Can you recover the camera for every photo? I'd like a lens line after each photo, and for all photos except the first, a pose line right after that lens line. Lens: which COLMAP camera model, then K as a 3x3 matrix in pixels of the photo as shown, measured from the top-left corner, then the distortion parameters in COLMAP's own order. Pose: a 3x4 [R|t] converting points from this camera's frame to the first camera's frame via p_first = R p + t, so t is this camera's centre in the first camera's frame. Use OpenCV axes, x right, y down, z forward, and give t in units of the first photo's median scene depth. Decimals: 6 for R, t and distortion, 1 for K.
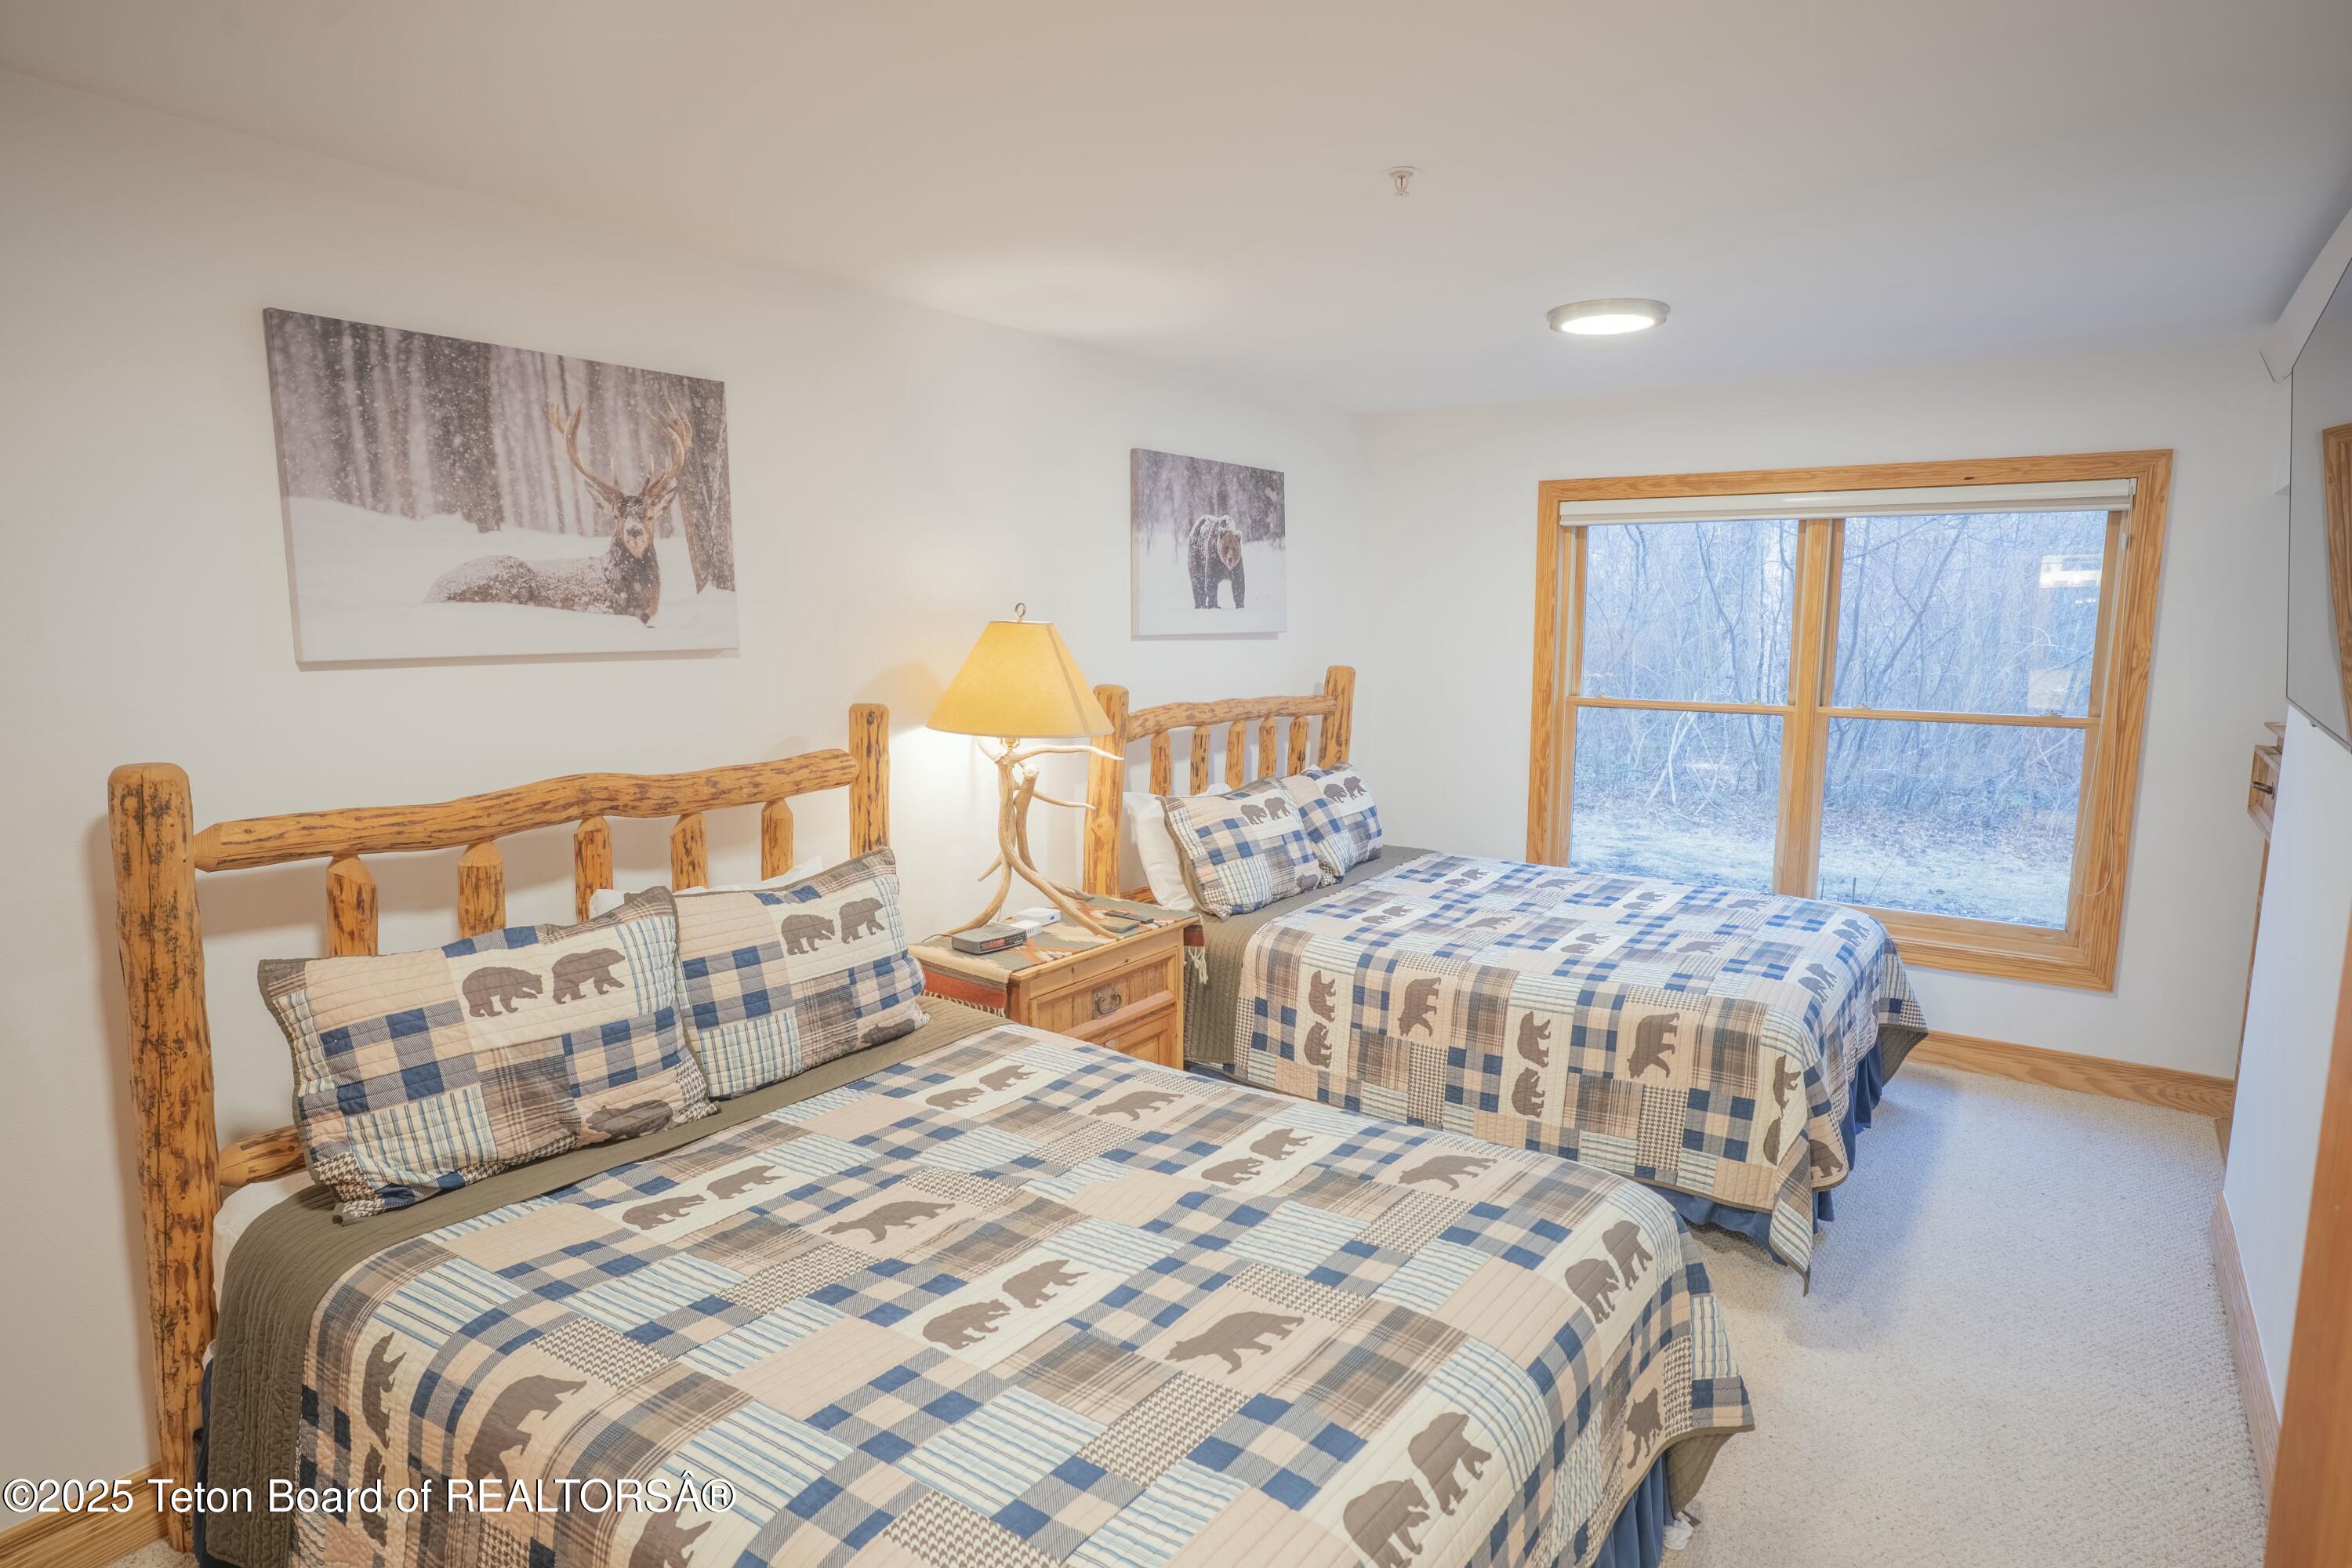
lens RADIAL K [[1306.0, 0, 1188.5], [0, 1306.0, 784.1], [0, 0, 1]] dist [-0.042895, 0.032851]
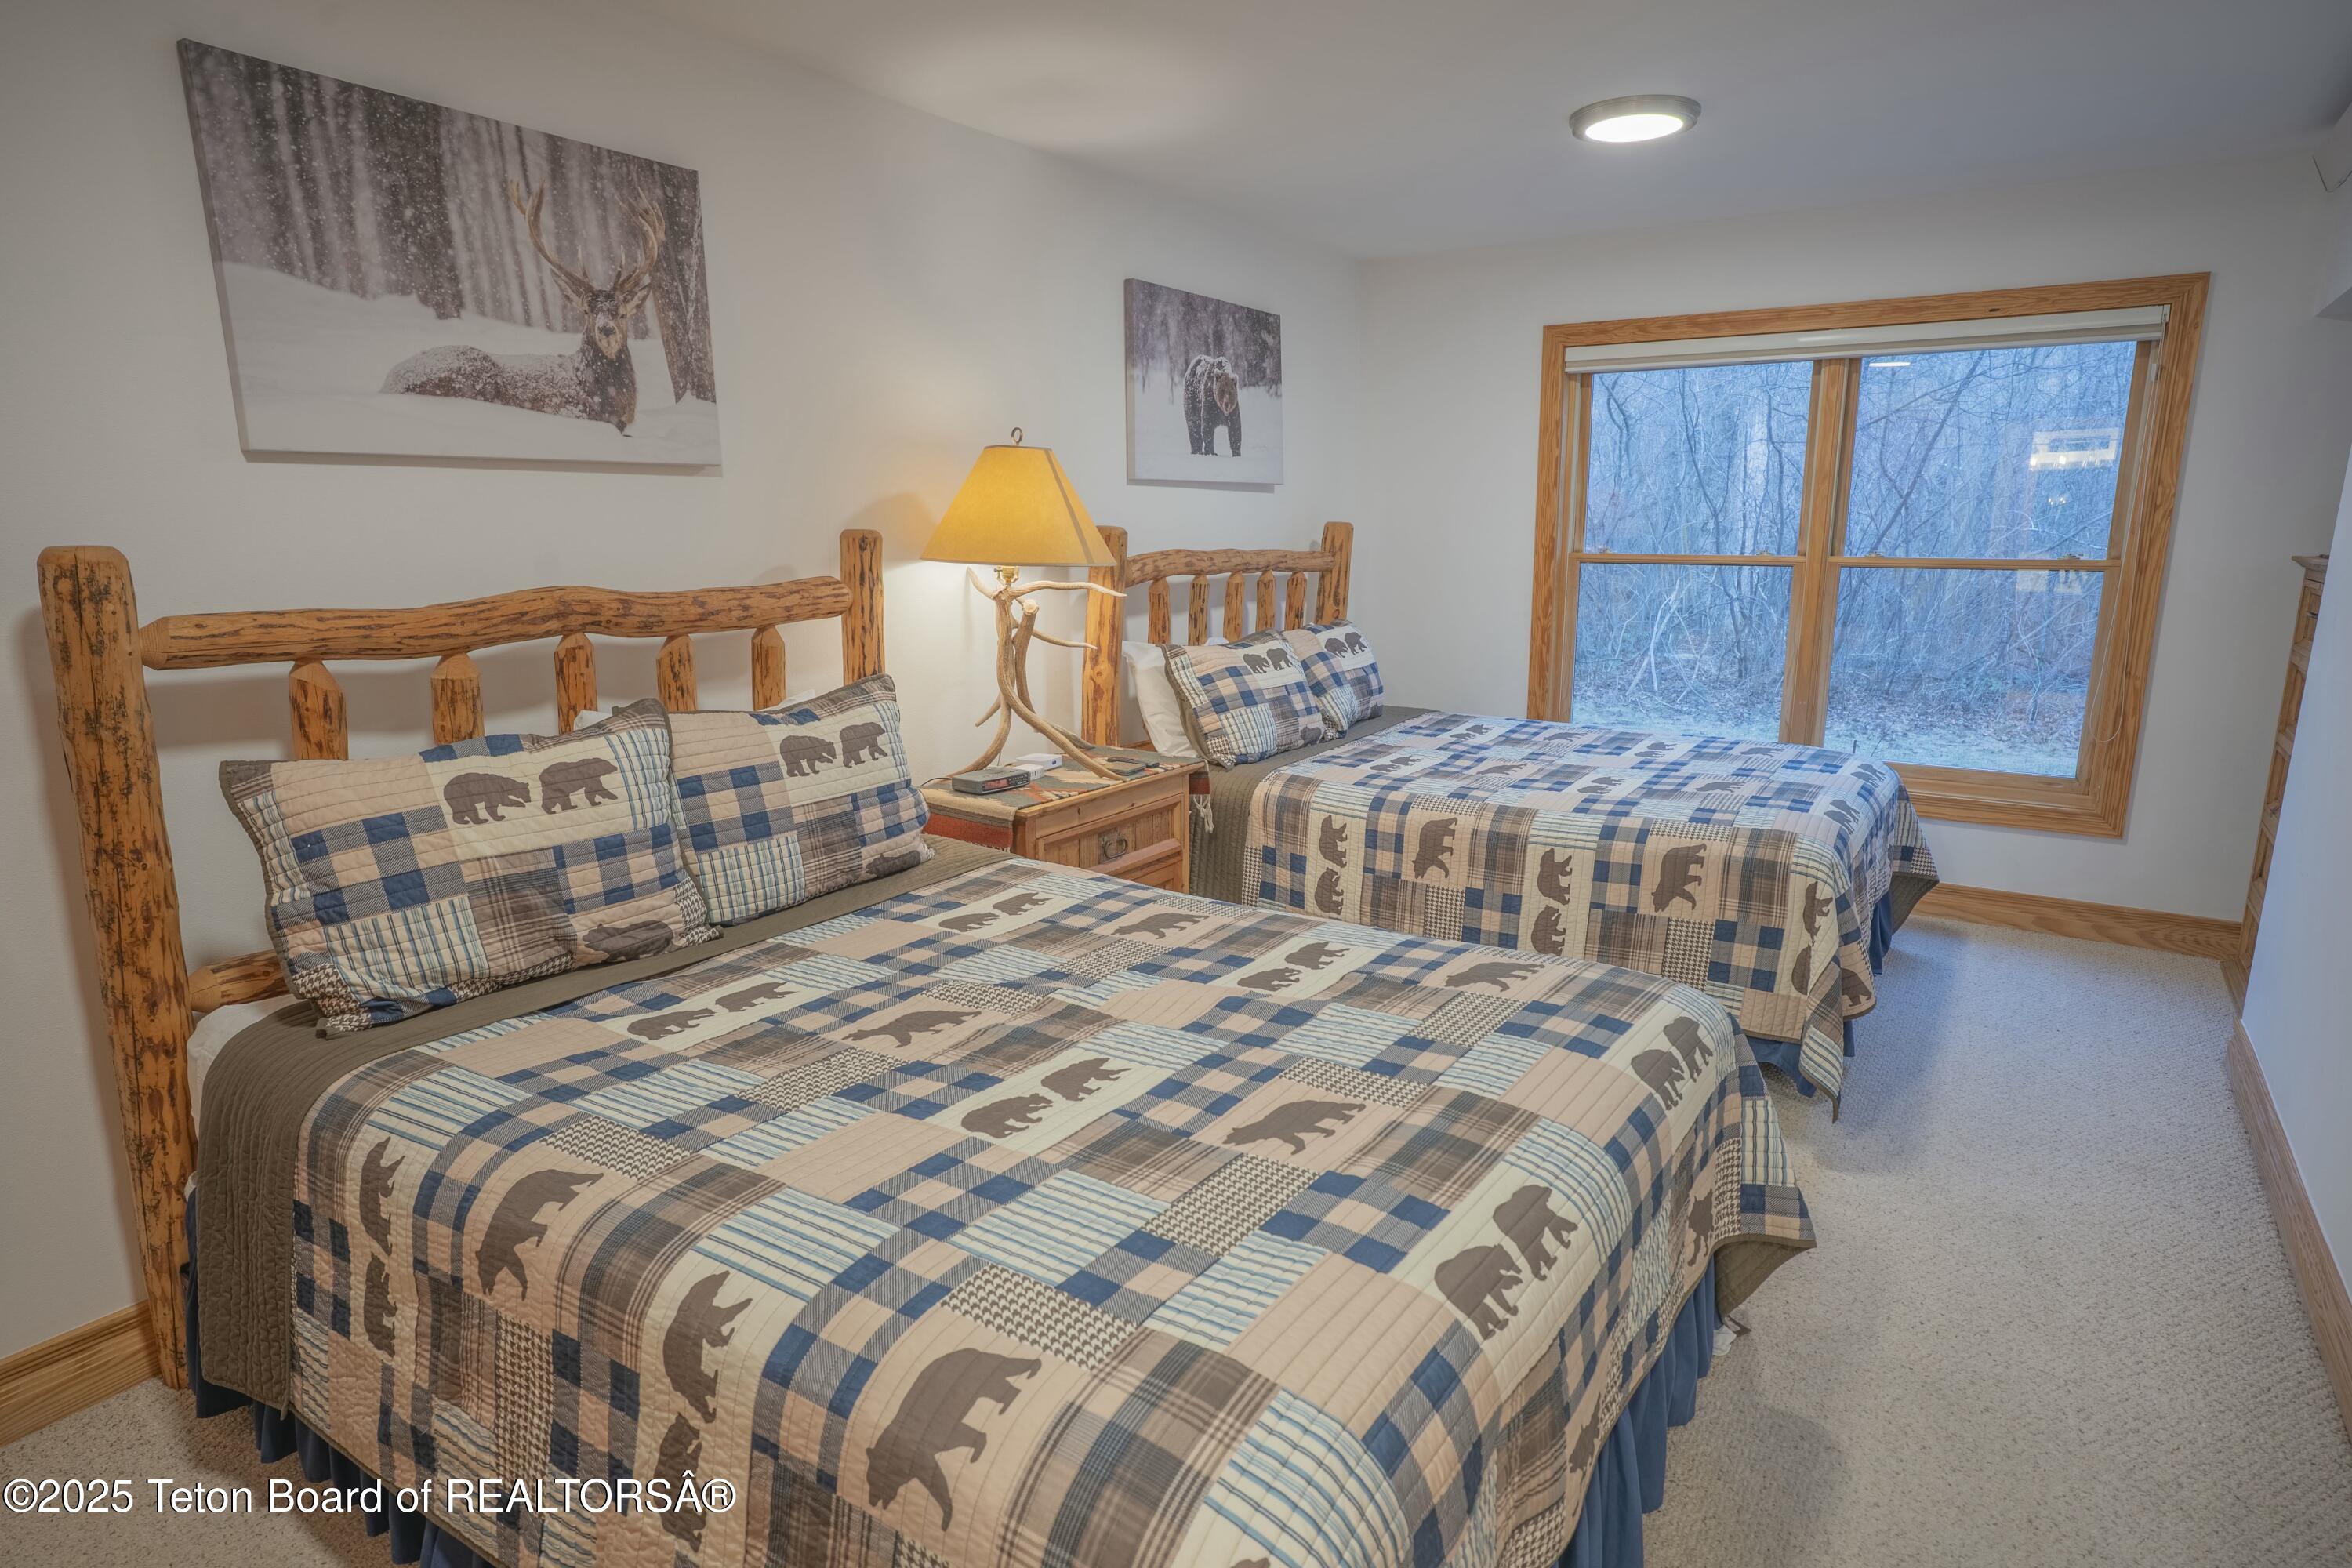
lens RADIAL K [[1306.0, 0, 1186.3], [0, 1306.0, 786.9], [0, 0, 1]] dist [-0.042895, 0.032851]
pose [[0.999669, -0.011627, 0.022970, -0.045764], [0.010071, 0.997719, 0.066753, 0.088764], [-0.023694, -0.066499, 0.997505, 0.056105]]
